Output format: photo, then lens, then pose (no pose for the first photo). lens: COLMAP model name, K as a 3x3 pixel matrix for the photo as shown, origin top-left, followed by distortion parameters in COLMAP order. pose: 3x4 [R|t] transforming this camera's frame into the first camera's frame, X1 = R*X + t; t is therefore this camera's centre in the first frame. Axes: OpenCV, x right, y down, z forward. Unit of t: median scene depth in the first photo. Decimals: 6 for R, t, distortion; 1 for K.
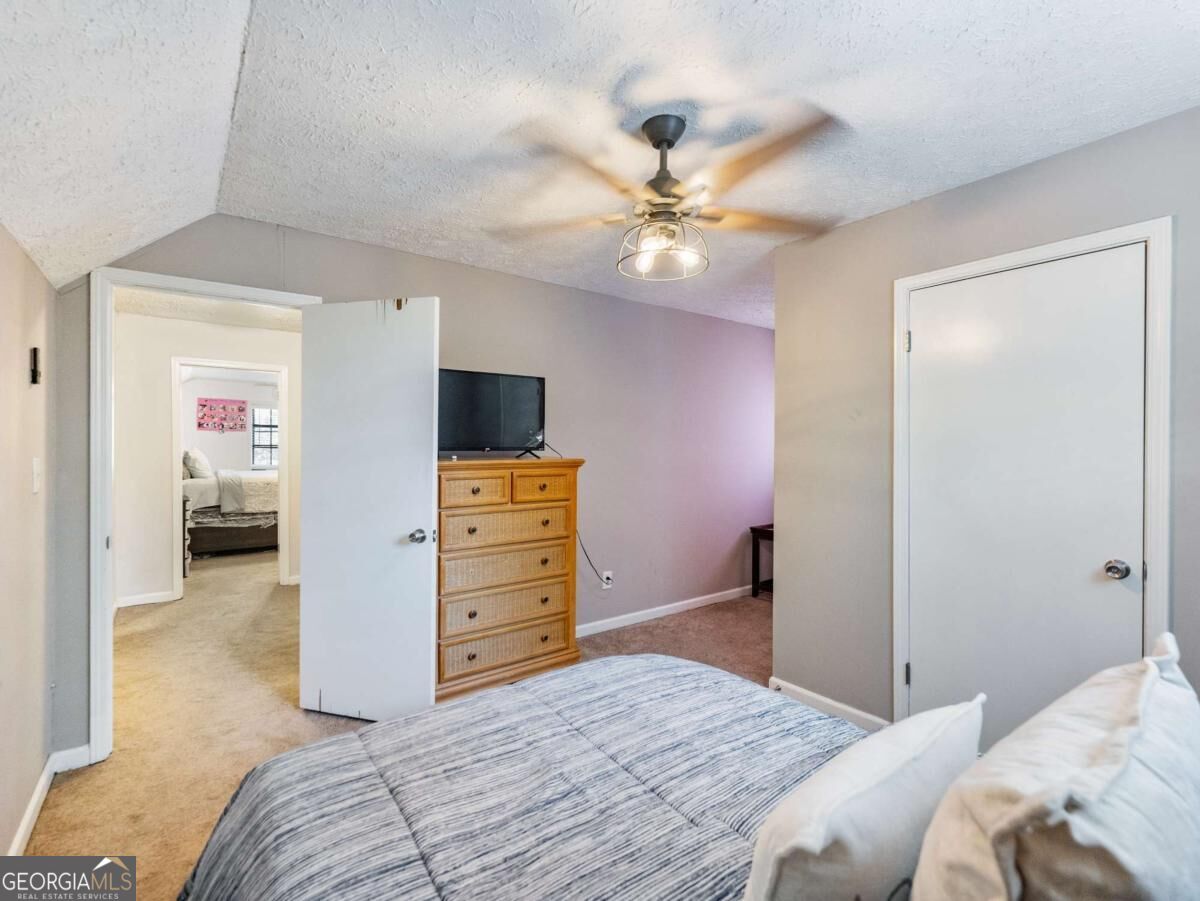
lens RADIAL K [[557.4, 0, 605.1], [0, 557.4, 452.1], [0, 0, 1]] dist [-0.000646, -0.000044]
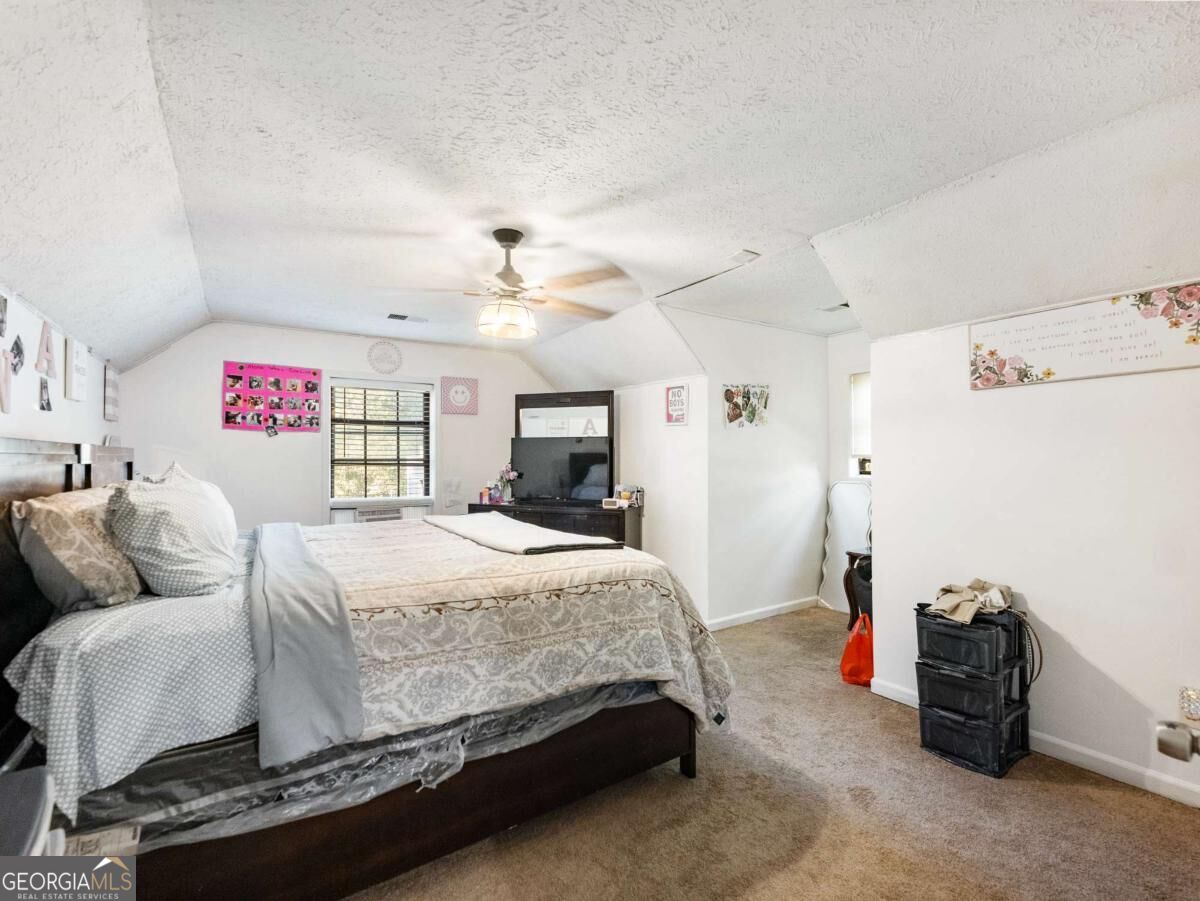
lens RADIAL K [[557.4, 0, 599.9], [0, 557.4, 453.2], [0, 0, 1]] dist [-0.000646, -0.000044]
pose [[0.997128, -0.009864, -0.075083, -0.513615], [0.008100, 0.999685, -0.023758, -0.006697], [0.075294, 0.023081, 0.996894, 0.752833]]
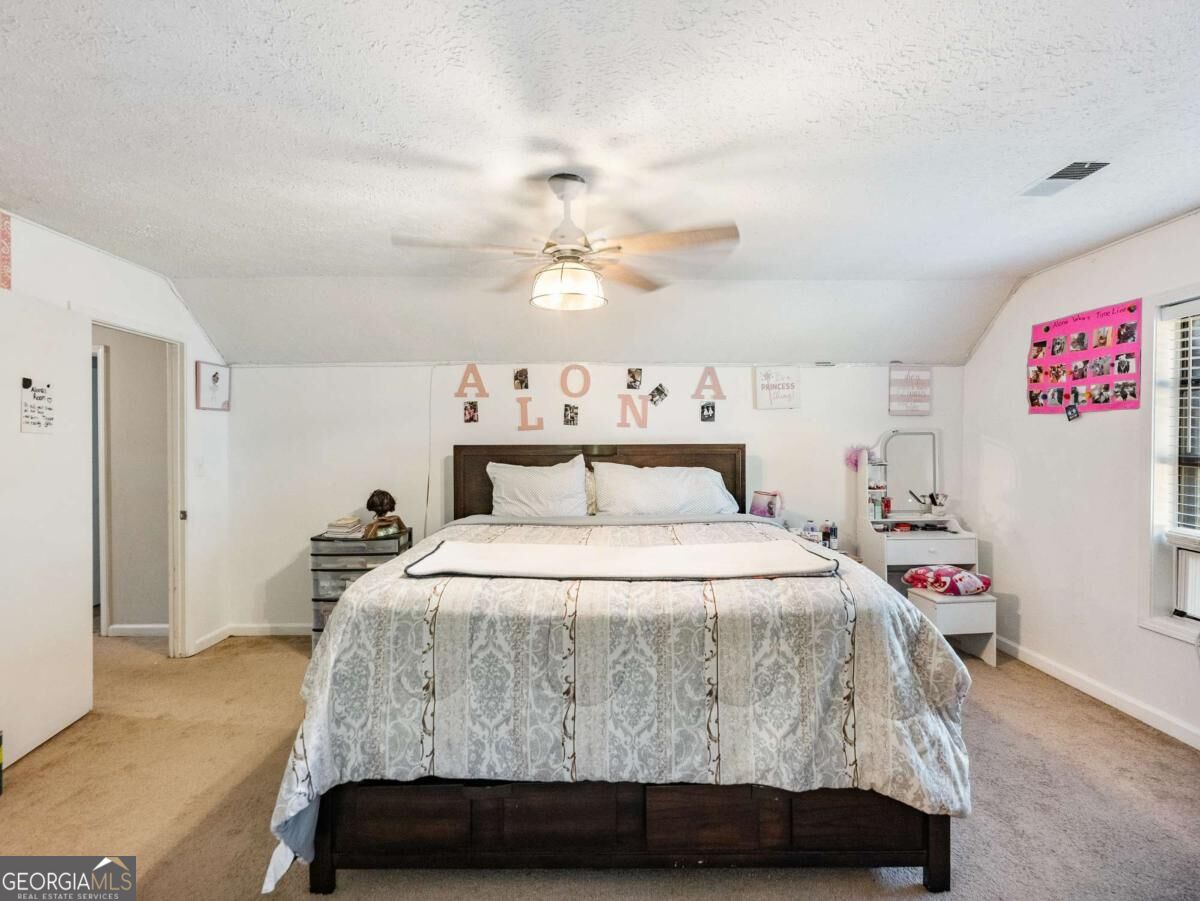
lens RADIAL K [[557.4, 0, 596.0], [0, 557.4, 447.3], [0, 0, 1]] dist [-0.000646, -0.000044]
pose [[-0.608176, 0.003707, -0.793794, -0.358419], [-0.006476, 0.999933, 0.009631, -0.025611], [0.793776, 0.010998, -0.608111, 1.356999]]
